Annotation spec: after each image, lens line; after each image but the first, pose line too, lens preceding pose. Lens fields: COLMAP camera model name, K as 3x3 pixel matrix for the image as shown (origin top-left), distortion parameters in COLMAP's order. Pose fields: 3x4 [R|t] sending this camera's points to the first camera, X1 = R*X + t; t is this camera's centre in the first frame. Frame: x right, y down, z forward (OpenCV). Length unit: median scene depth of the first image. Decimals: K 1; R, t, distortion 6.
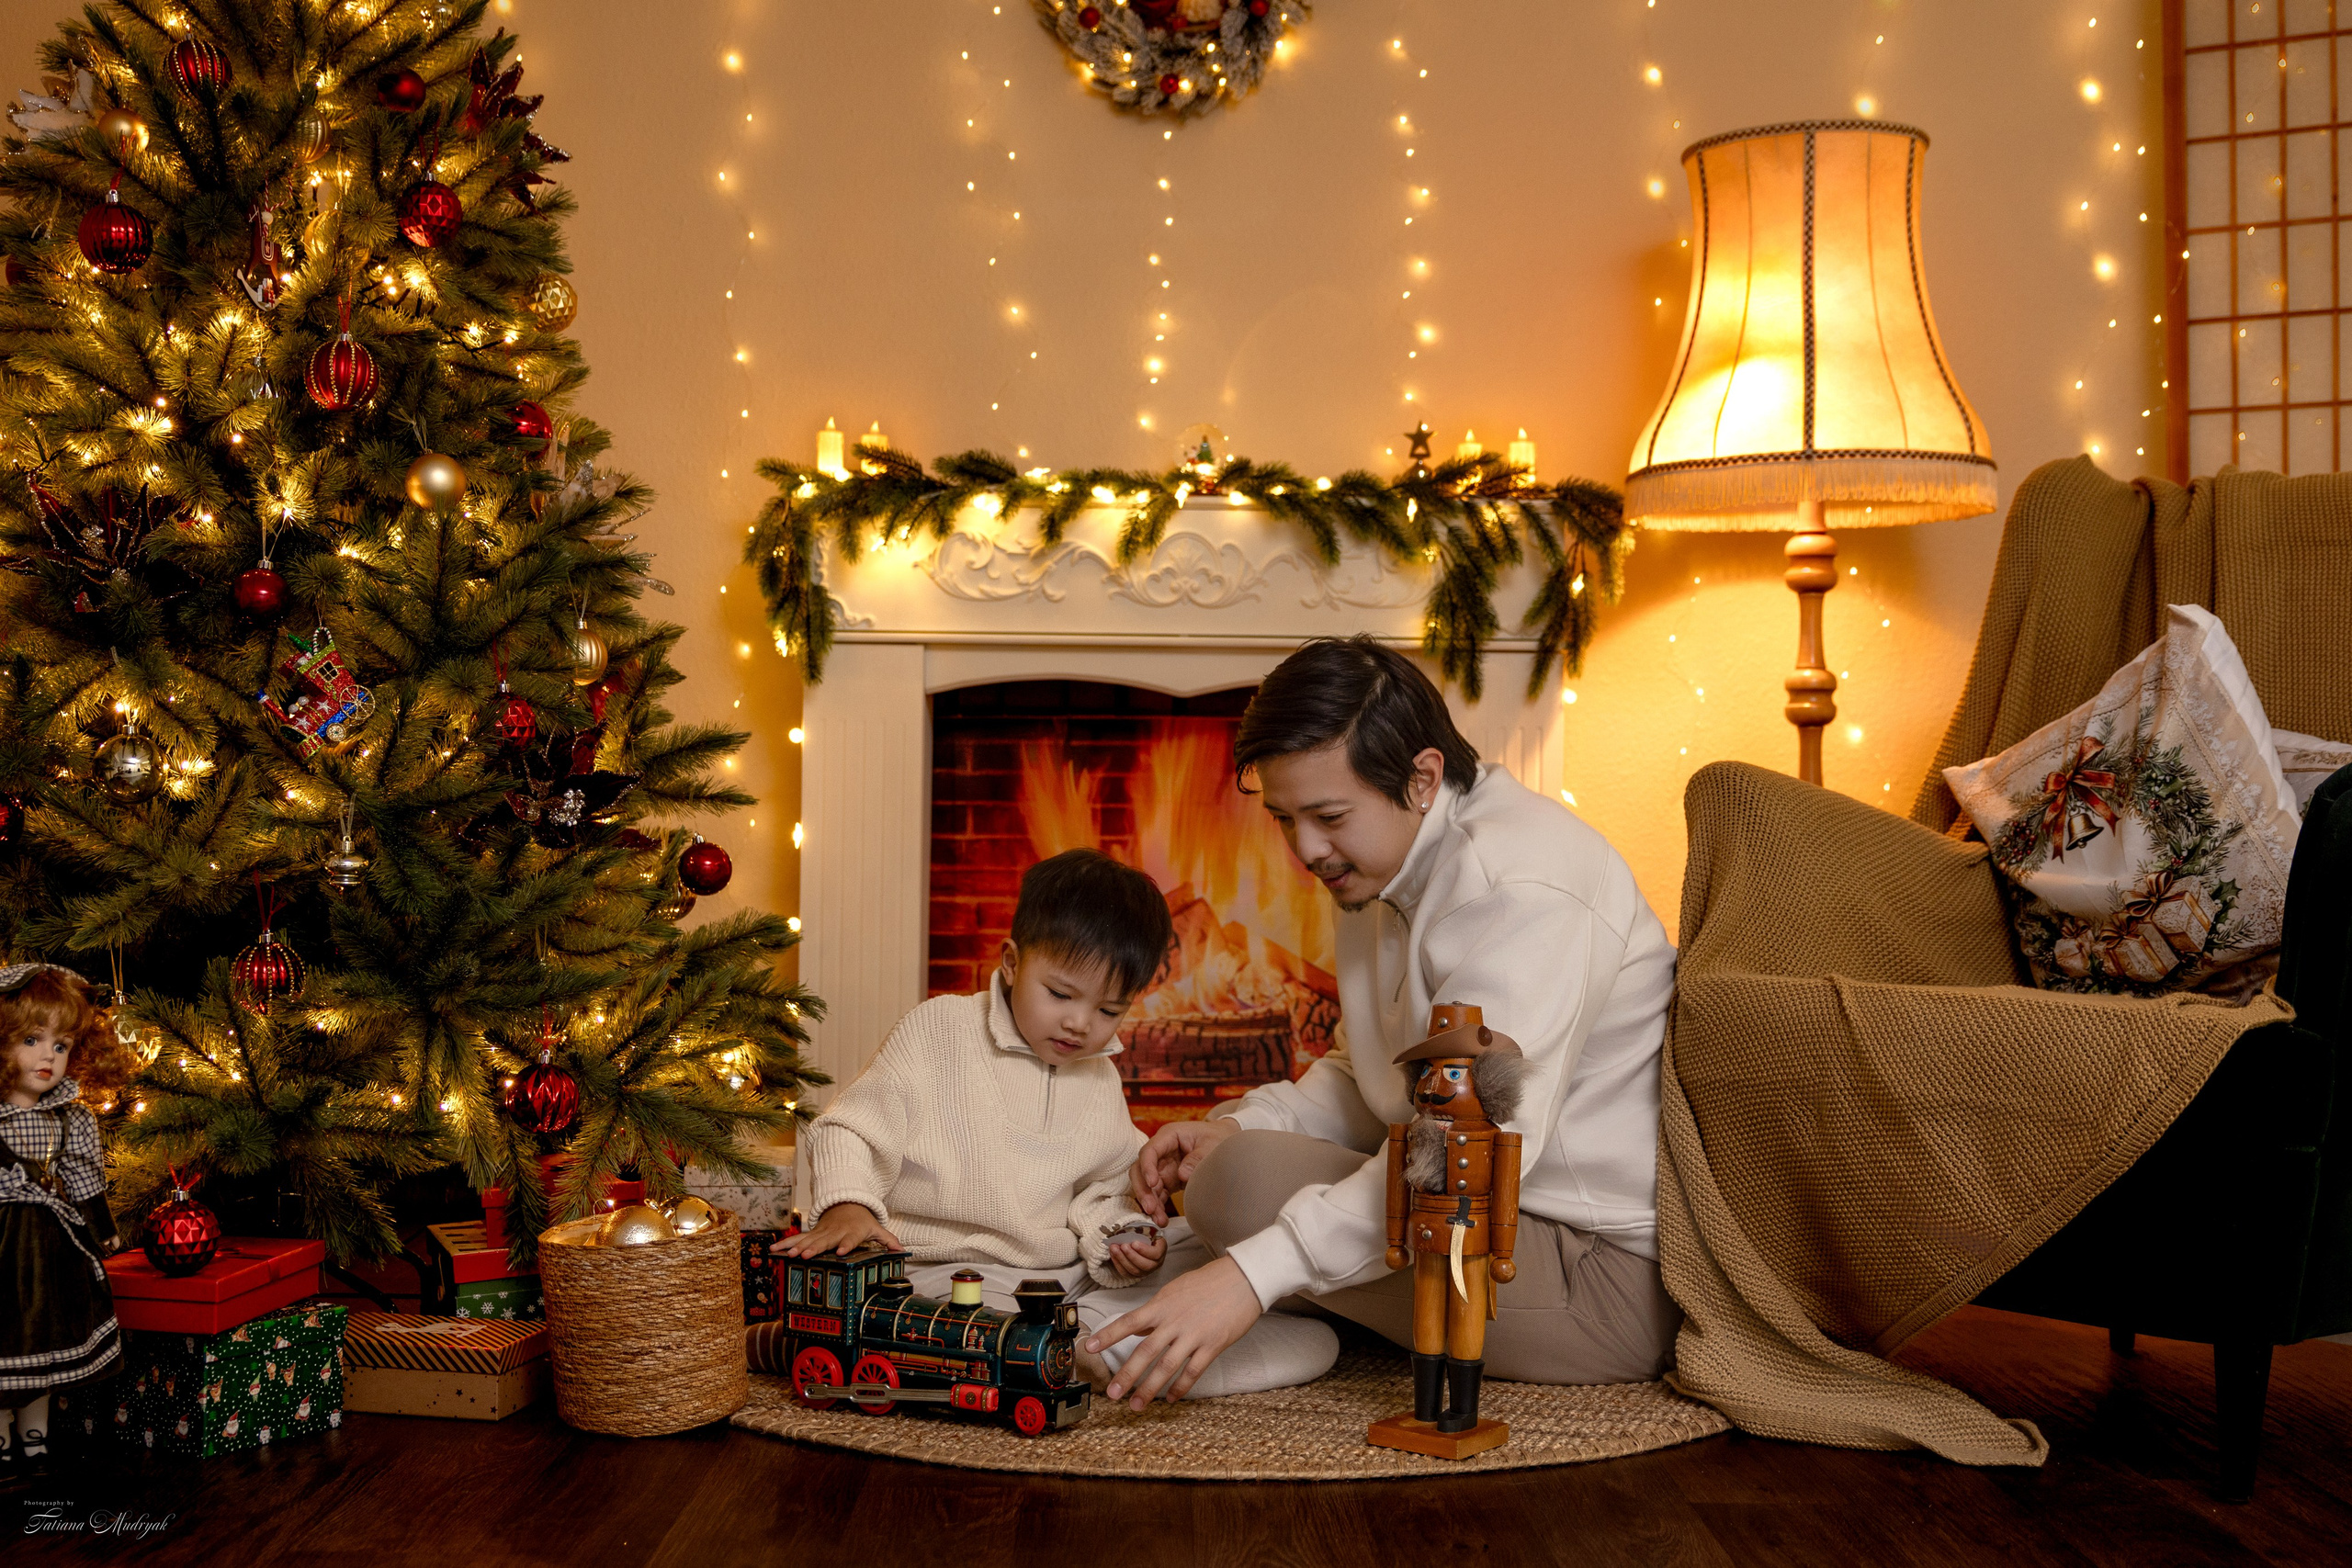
lens RADIAL K [[2746.5, 0, 1168.4], [0, 2746.5, 811.1], [0, 0, 1]] dist [0.000380, 0.055824]
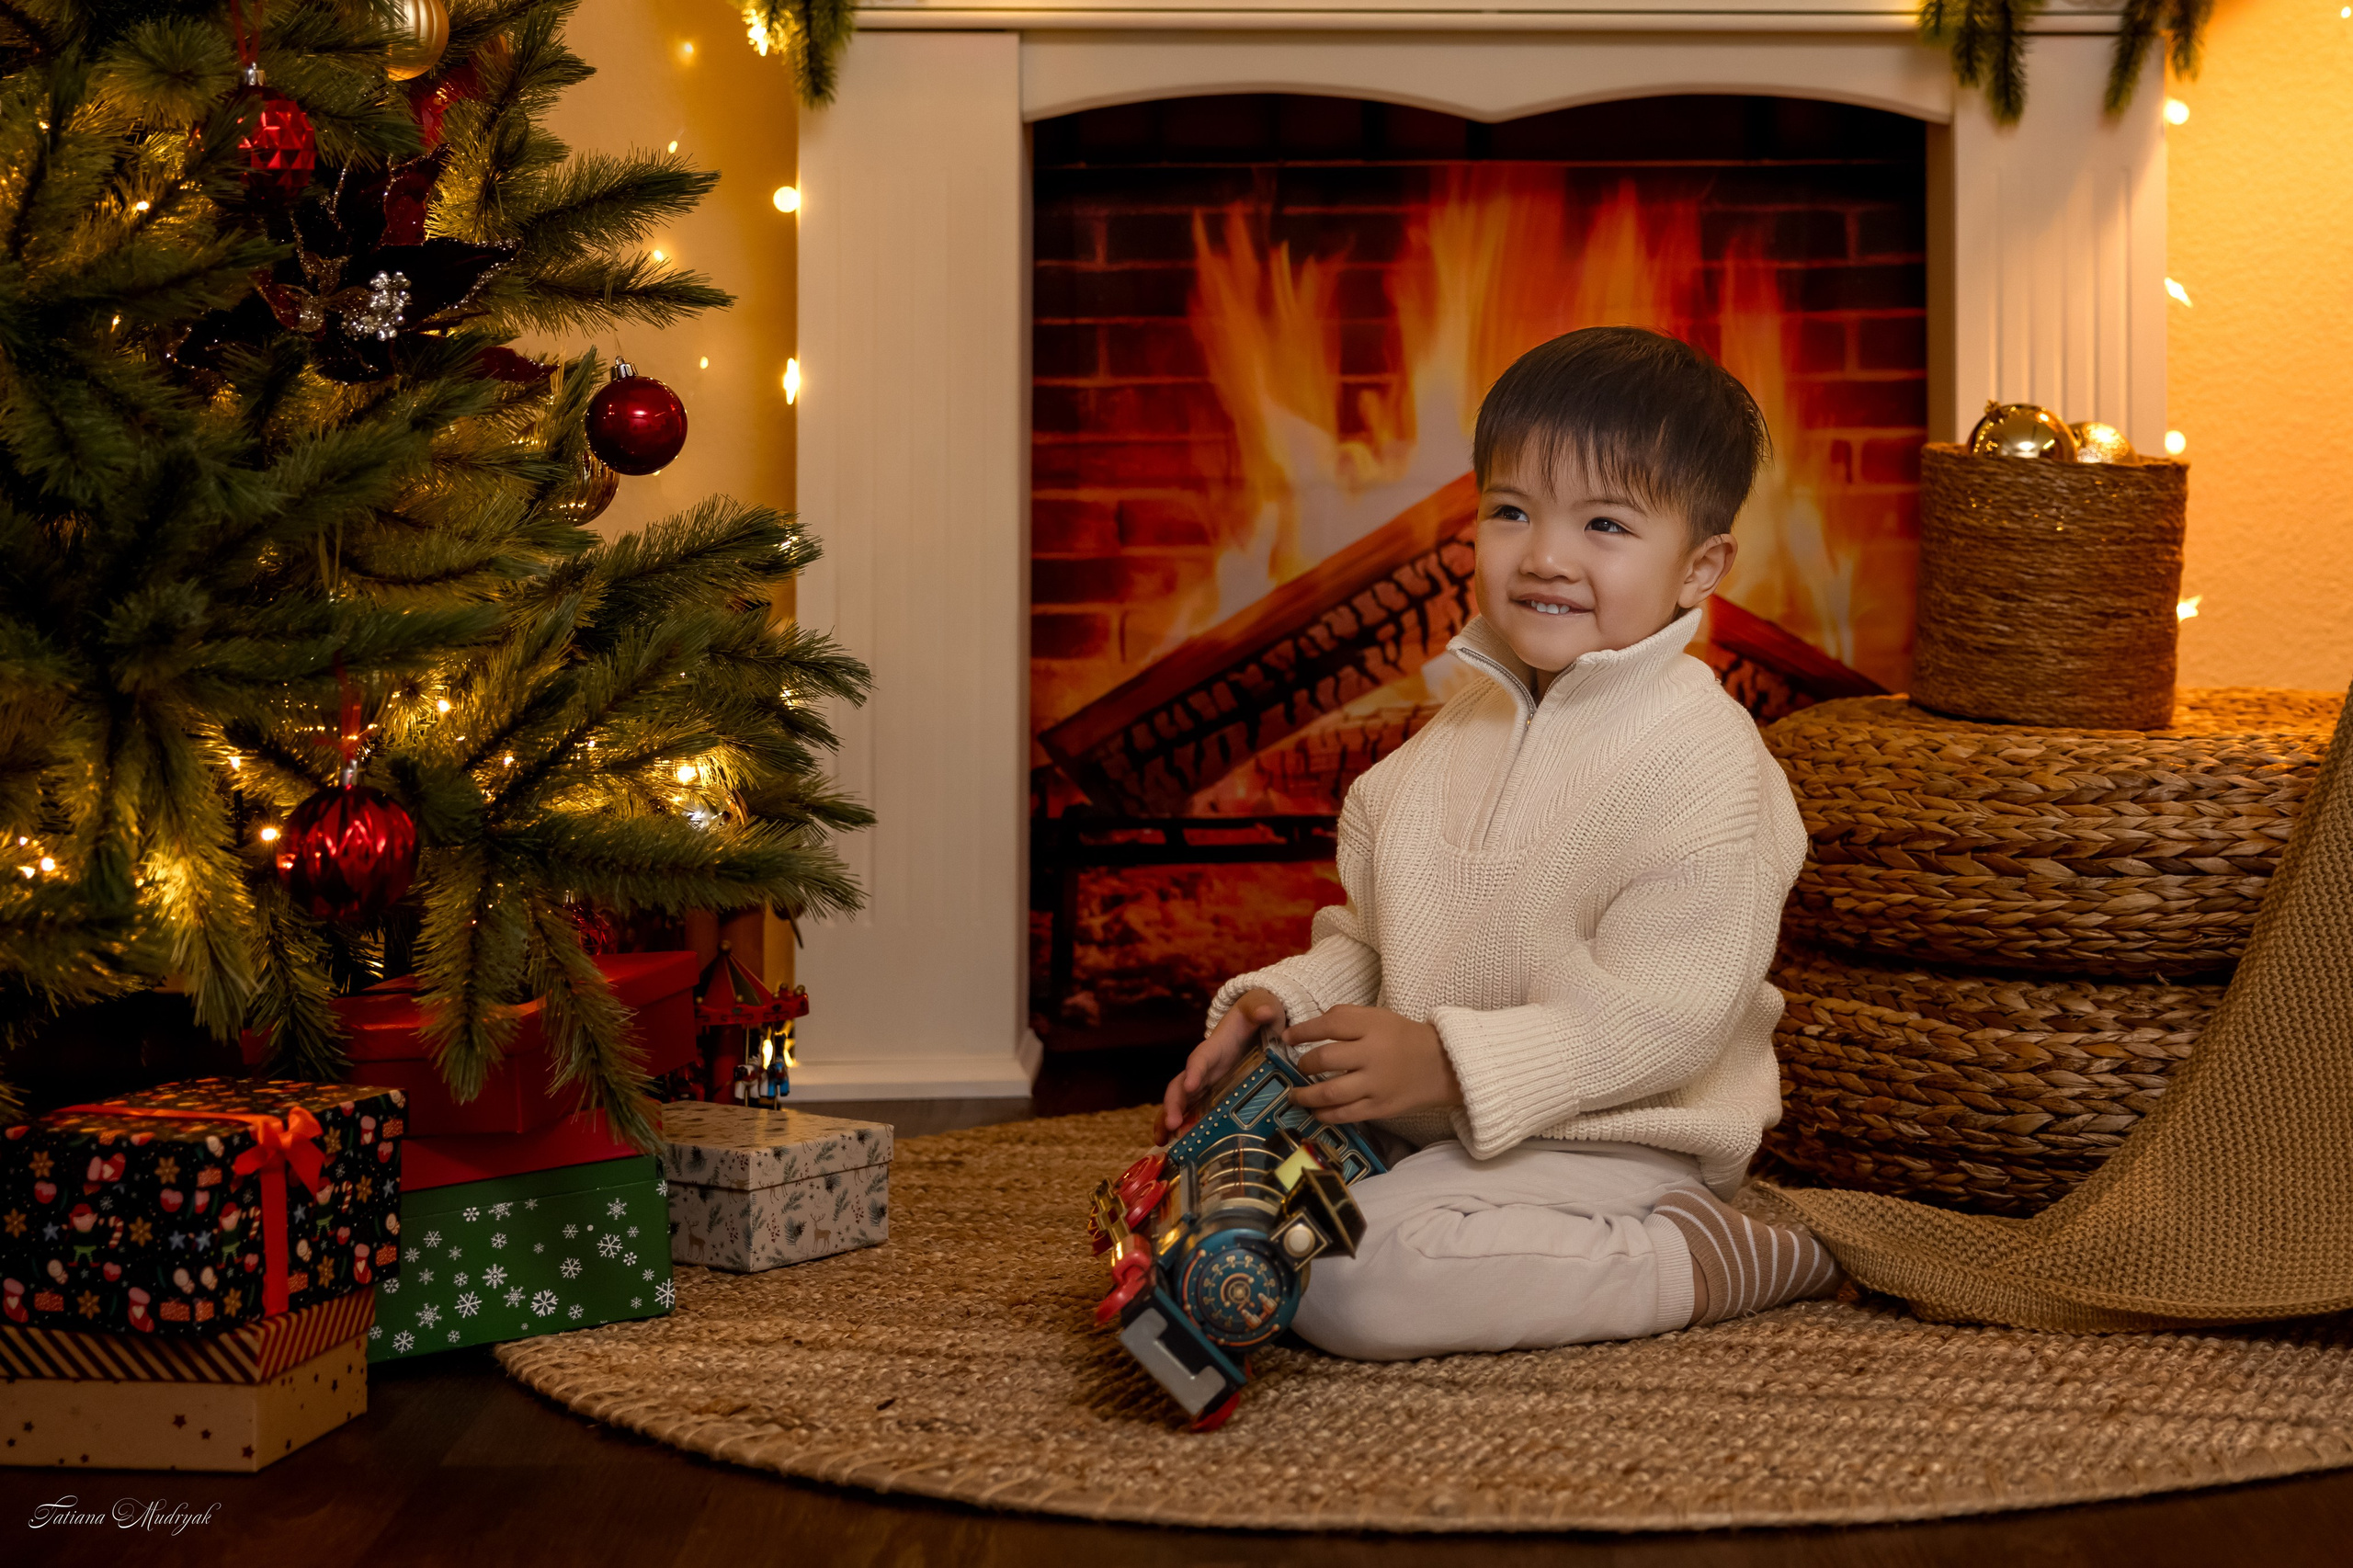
lens RADIAL K [[4559.8, 0, 1737.9], [0, 4559.8, 345.1], [0, 0, 1]] dist [0.006053, 0.086308]
pose [[0.996377, -0.014894, 0.083729, -0.024245], [0.015892, 0.999810, -0.011263, 0.016155], [-0.083545, 0.012553, 0.996425, 0.078041]]
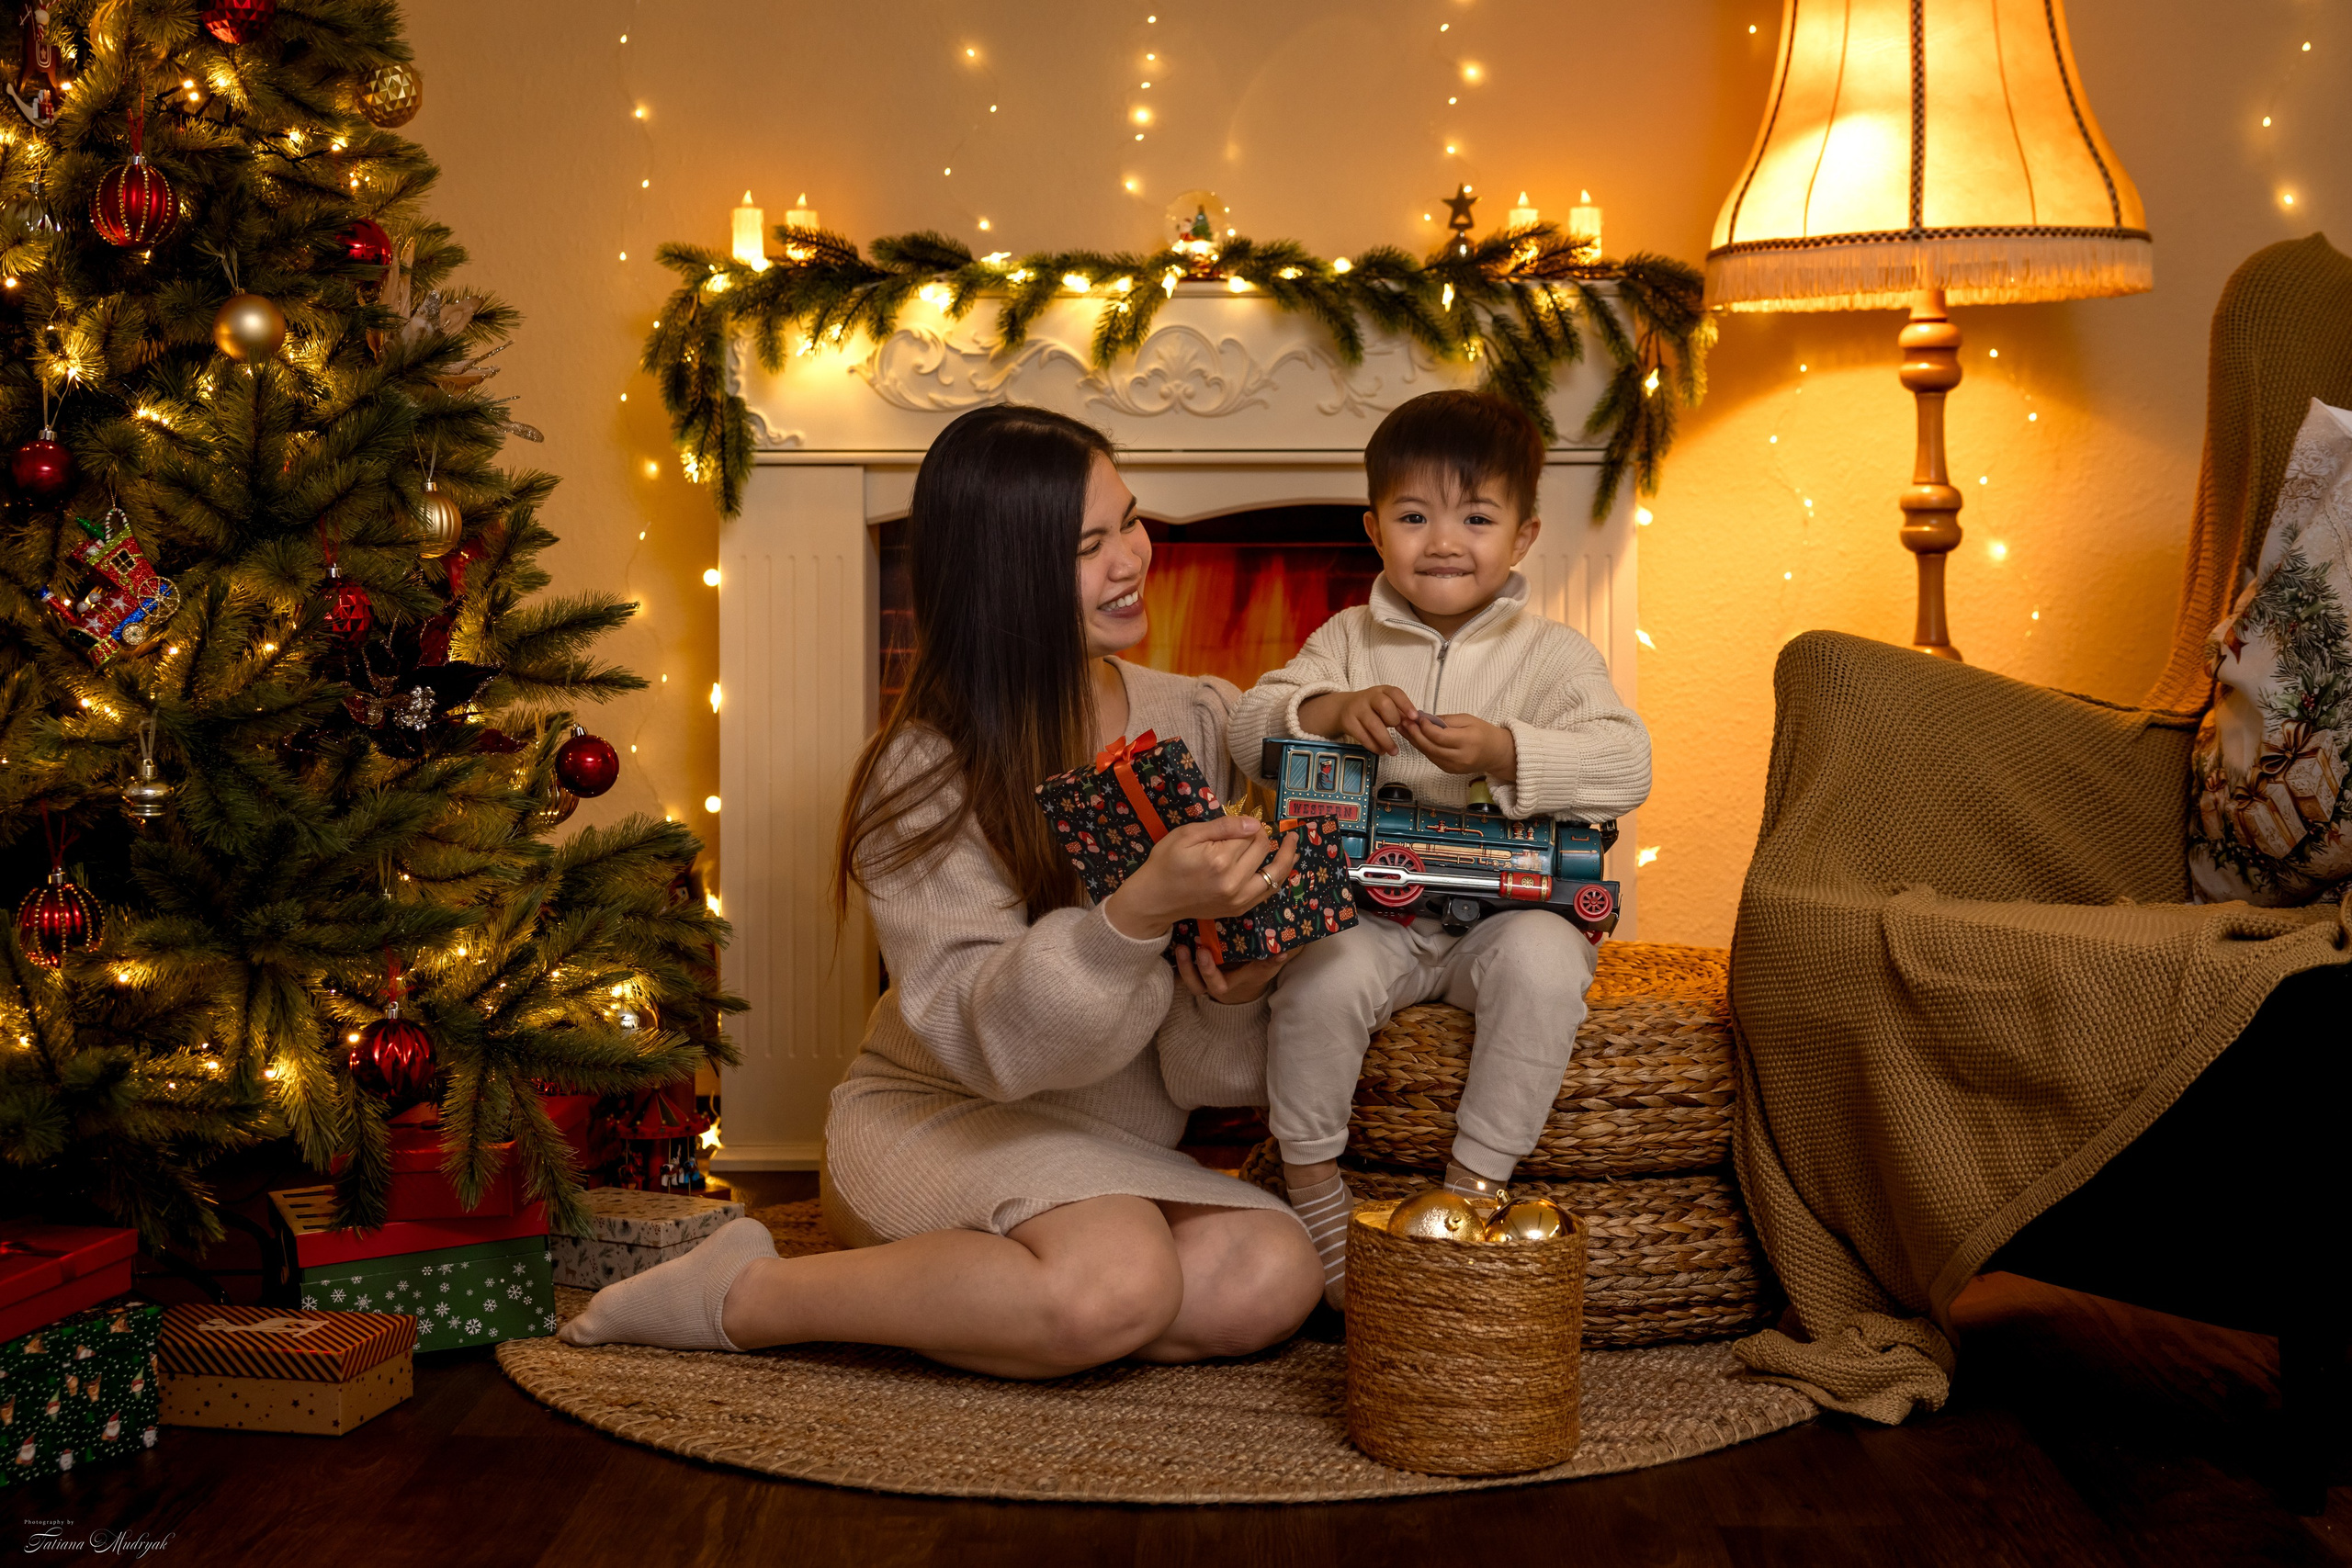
lens RADIAL K [[3485.1, 0, 1226.7], [0, 3485.1, 637.7], [0, 0, 1]] dist [0.014281, 0.083160]
pose [[0.999811, -0.013769, -0.013739, 0.036666], [0.014147, 0.999513, 0.027821, -0.038929], [0.013349, -0.028010, 0.999518, -0.055526]]
